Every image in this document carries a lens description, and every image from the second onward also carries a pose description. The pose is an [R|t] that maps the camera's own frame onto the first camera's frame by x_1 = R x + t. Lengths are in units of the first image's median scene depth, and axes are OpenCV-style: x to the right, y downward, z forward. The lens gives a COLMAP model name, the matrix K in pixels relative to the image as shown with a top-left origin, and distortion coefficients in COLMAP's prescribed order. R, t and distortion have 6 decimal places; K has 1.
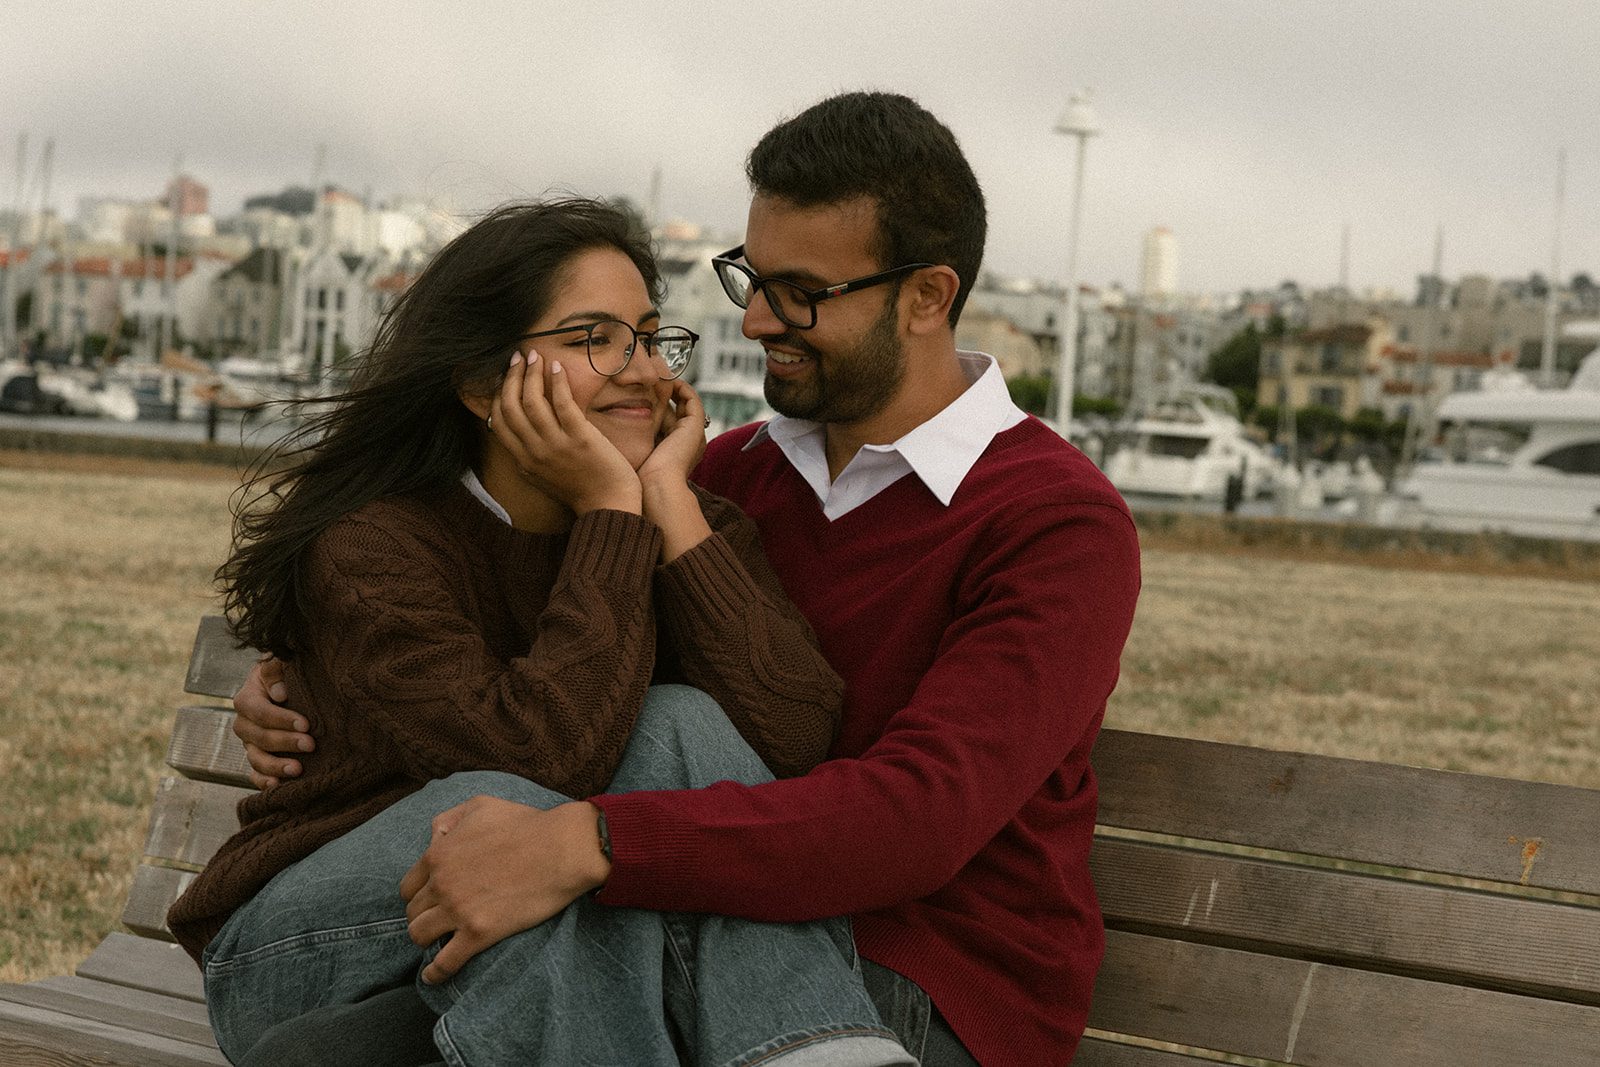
lens RADIAL K [[2130.7, 0, 800.0], [0, 2130.7, 533.5], [0, 0, 1]] dist [0.017135, -0.000342]
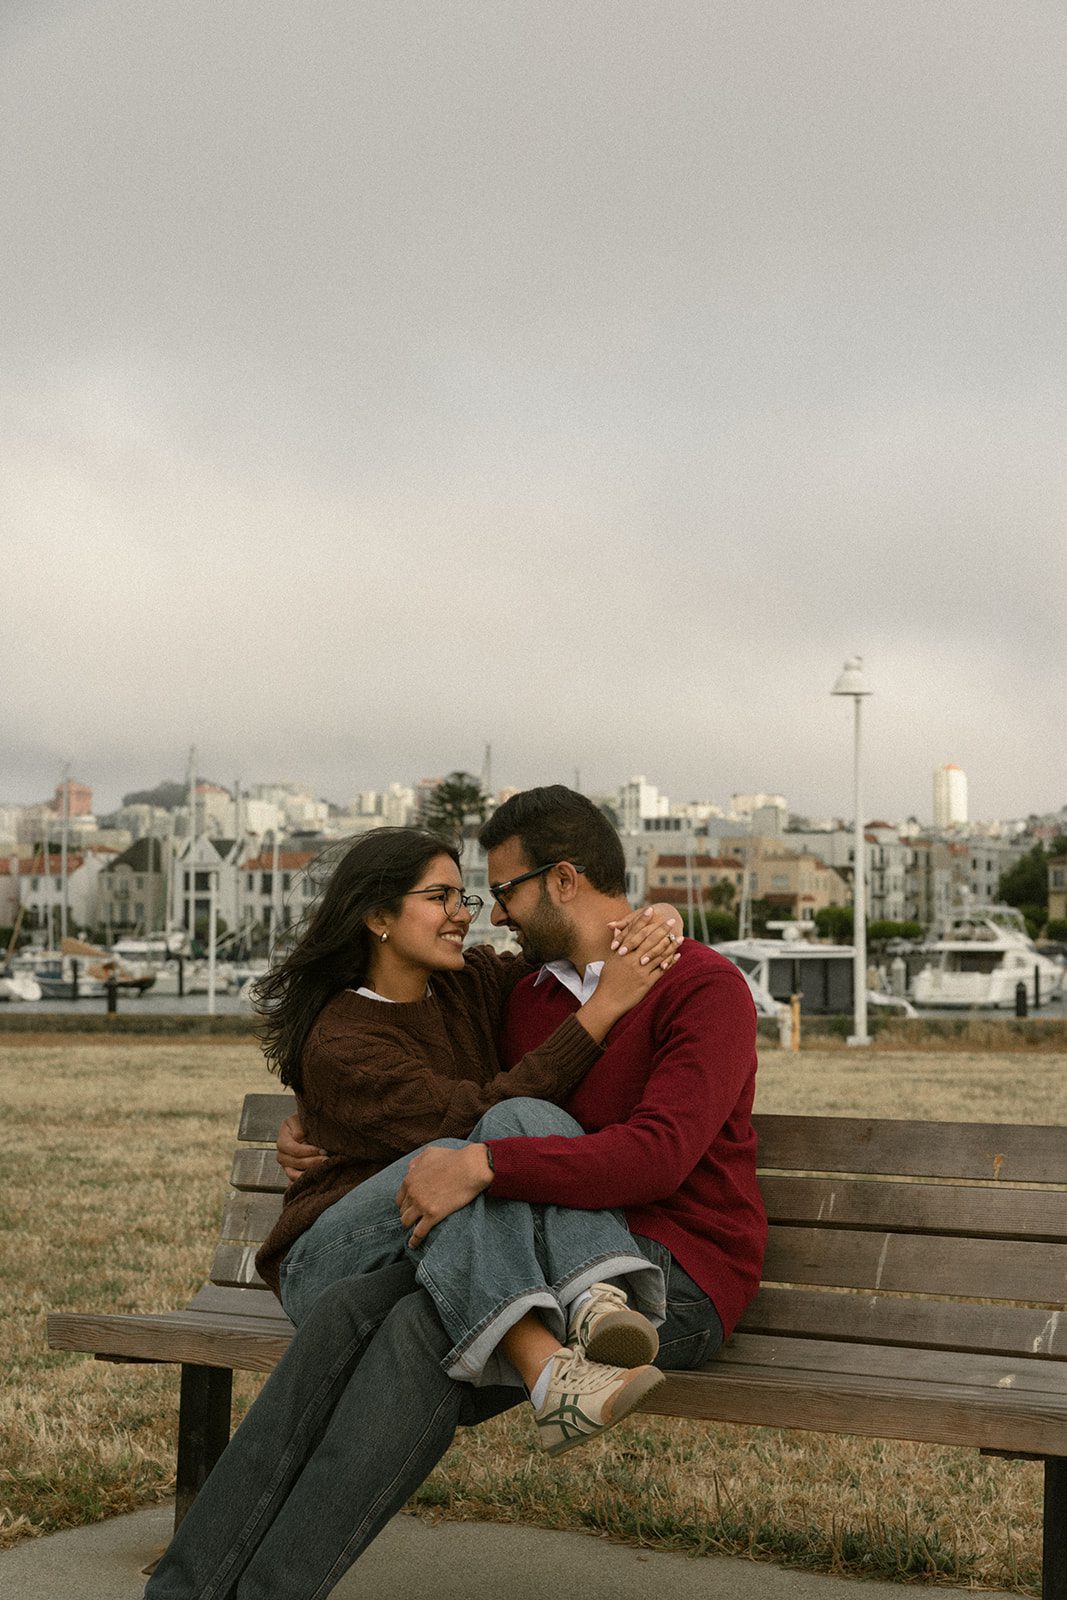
lens RADIAL K [[2130.7, 0, 533.5], [0, 2130.7, 800.0], [0, 0, 1]] dist [0.017135, -0.000342]
pose [[0.996410, -0.070308, -0.047167, 0.007124], [0.063536, 0.989175, -0.132276, 0.007867], [0.055956, 0.128804, 0.990090, -0.116870]]
